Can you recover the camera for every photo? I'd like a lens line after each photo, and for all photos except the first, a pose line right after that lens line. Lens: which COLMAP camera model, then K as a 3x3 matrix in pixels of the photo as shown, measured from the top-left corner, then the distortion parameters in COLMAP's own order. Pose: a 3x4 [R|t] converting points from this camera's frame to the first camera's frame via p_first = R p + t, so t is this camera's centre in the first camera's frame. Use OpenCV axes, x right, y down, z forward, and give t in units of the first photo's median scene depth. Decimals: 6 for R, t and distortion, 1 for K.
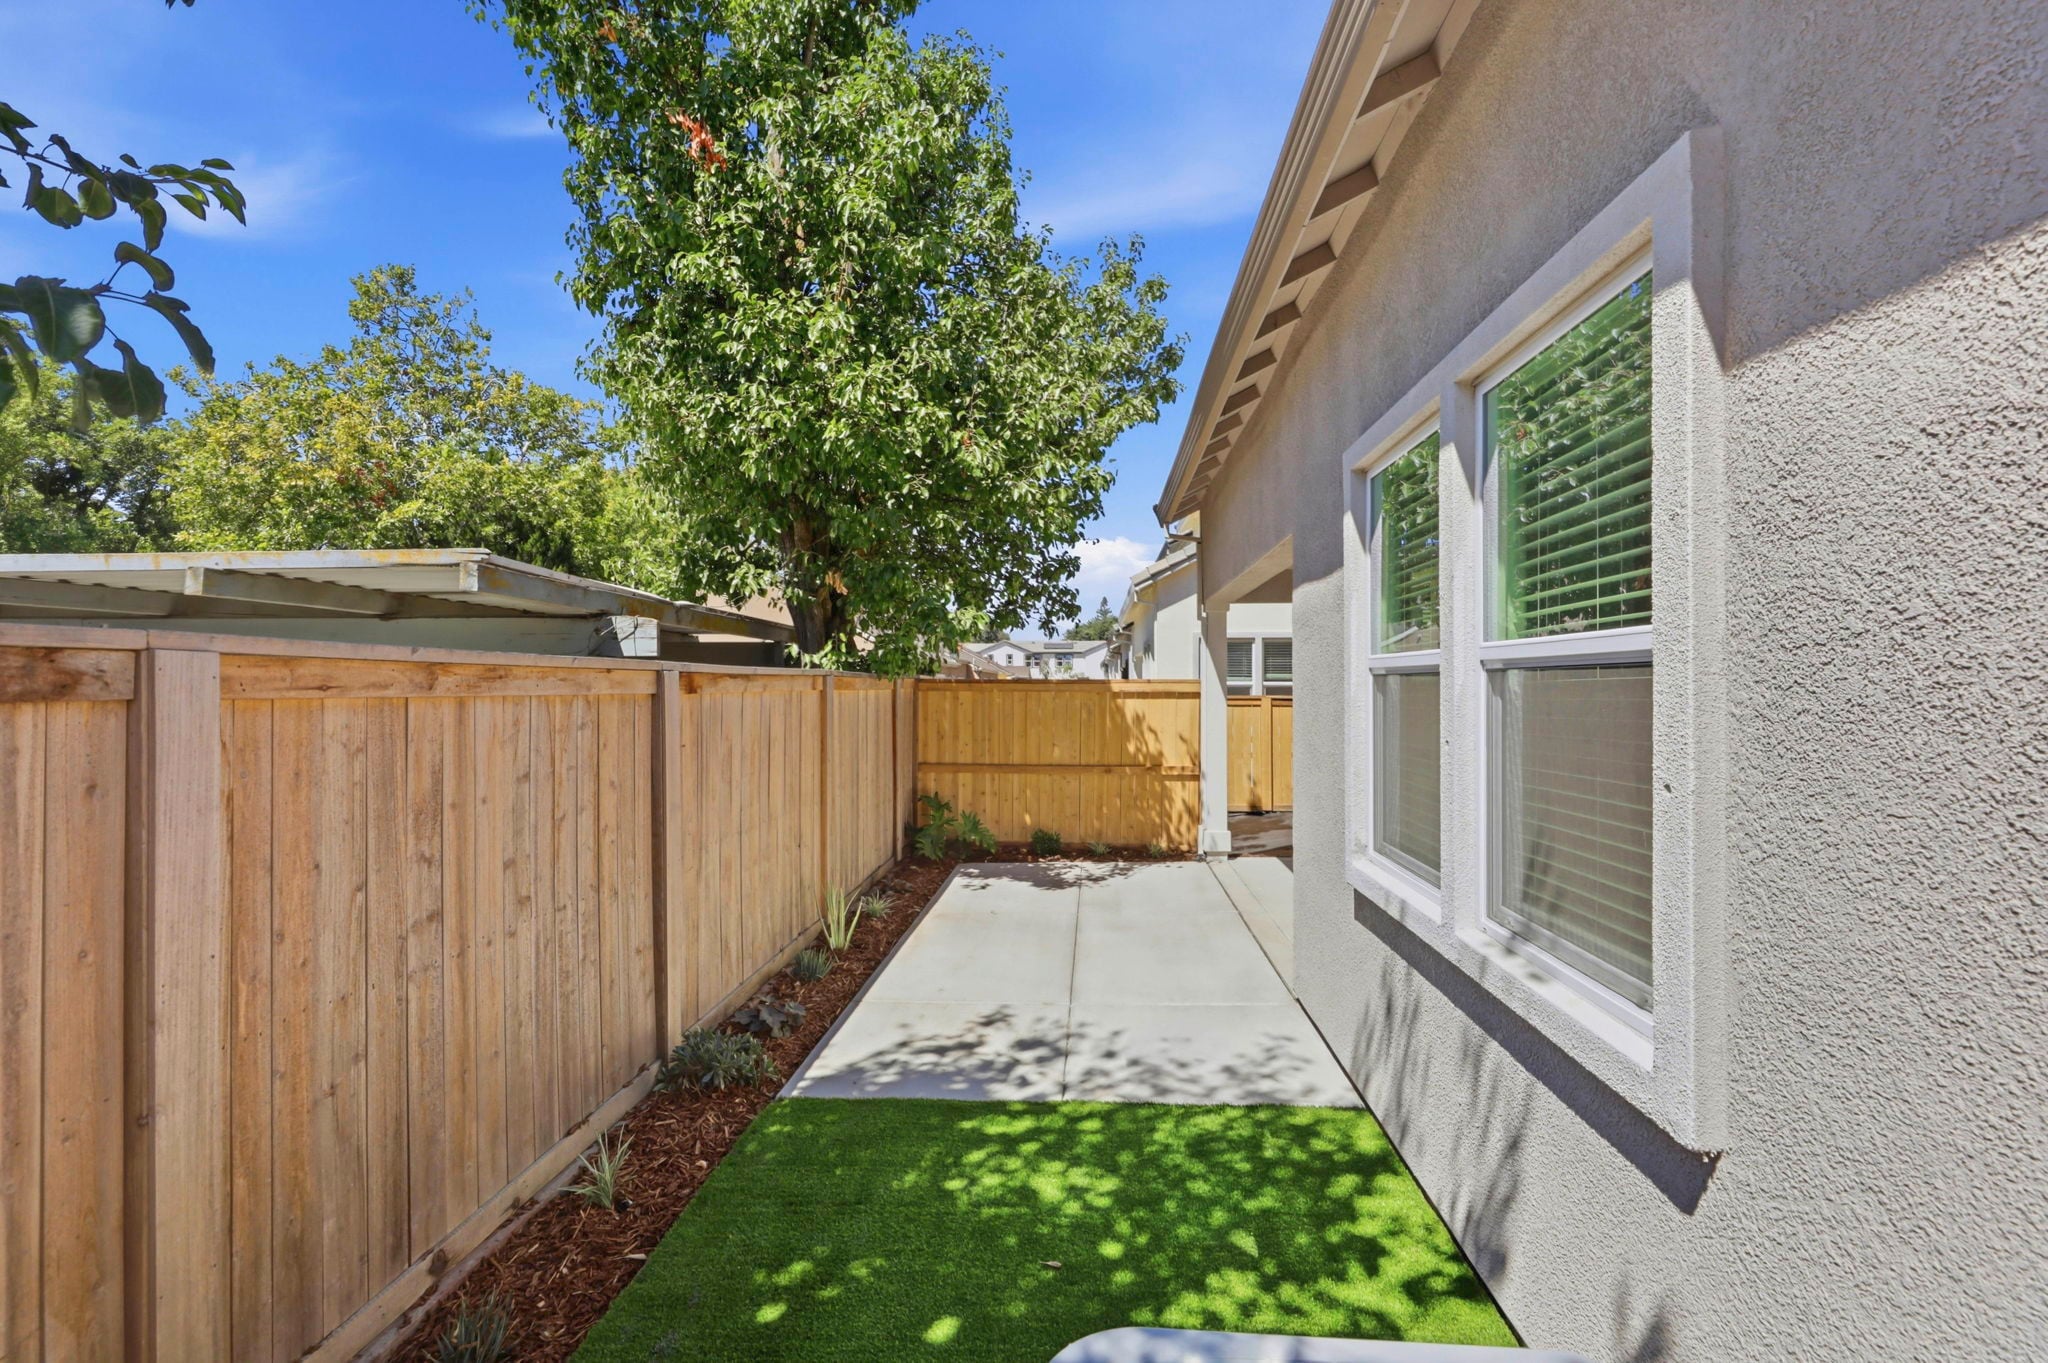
lens RADIAL K [[931.8, 0, 1047.6], [0, 931.8, 673.9], [0, 0, 1]] dist [-0.000452, -0.000141]
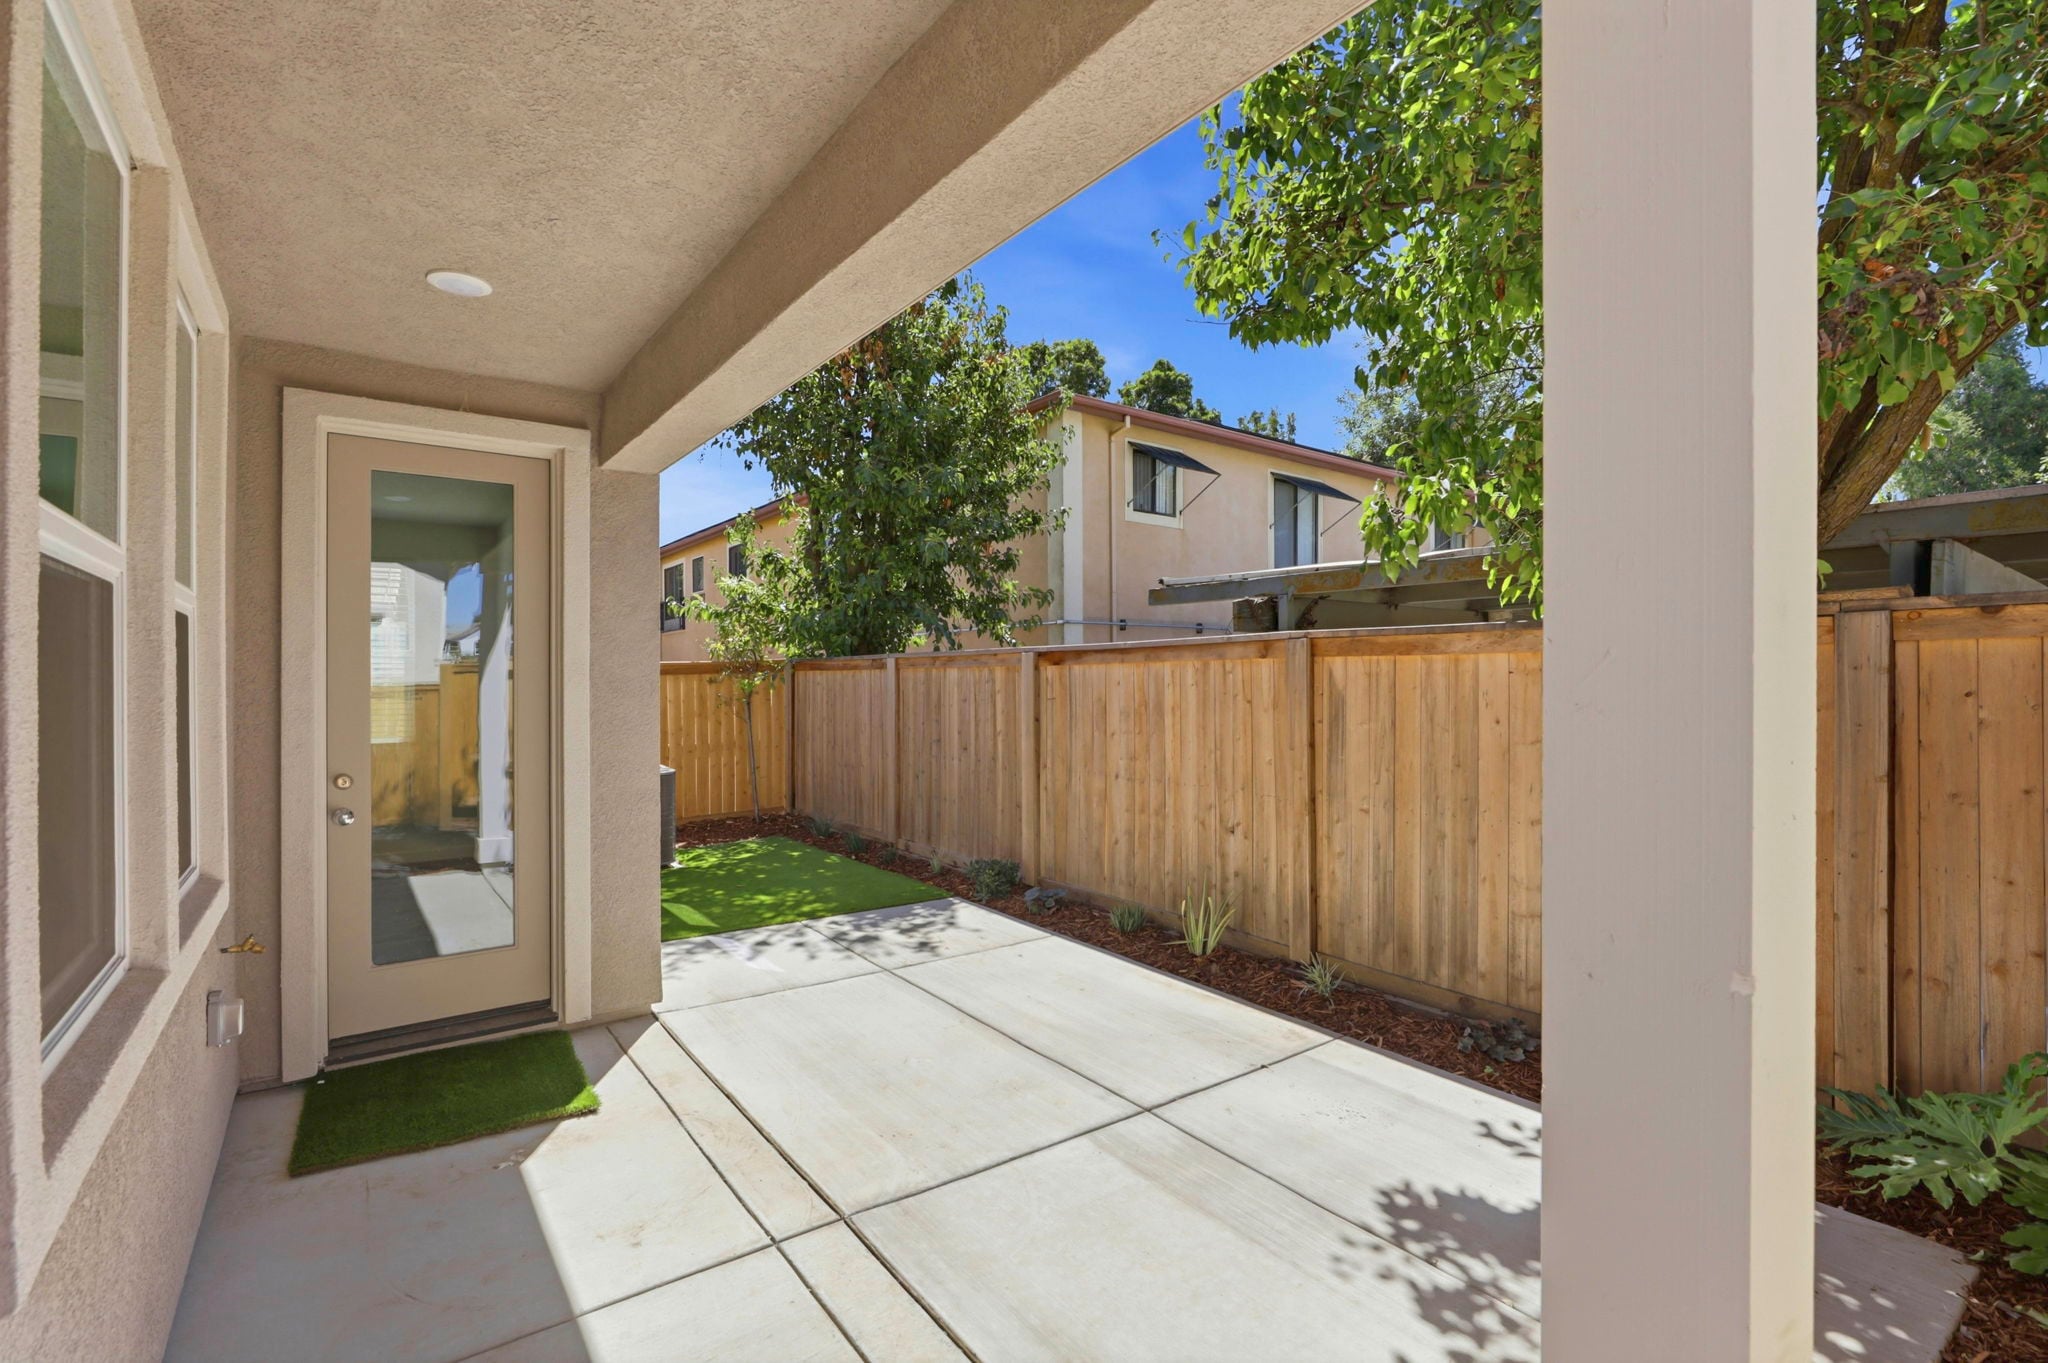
lens RADIAL K [[931.8, 0, 1047.6], [0, 931.8, 673.9], [0, 0, 1]] dist [-0.000452, -0.000141]
pose [[-0.765086, -0.008081, -0.643877, 0.633166], [0.004388, 0.999833, -0.017763, 0.061097], [0.643913, -0.016415, -0.764923, 2.203612]]
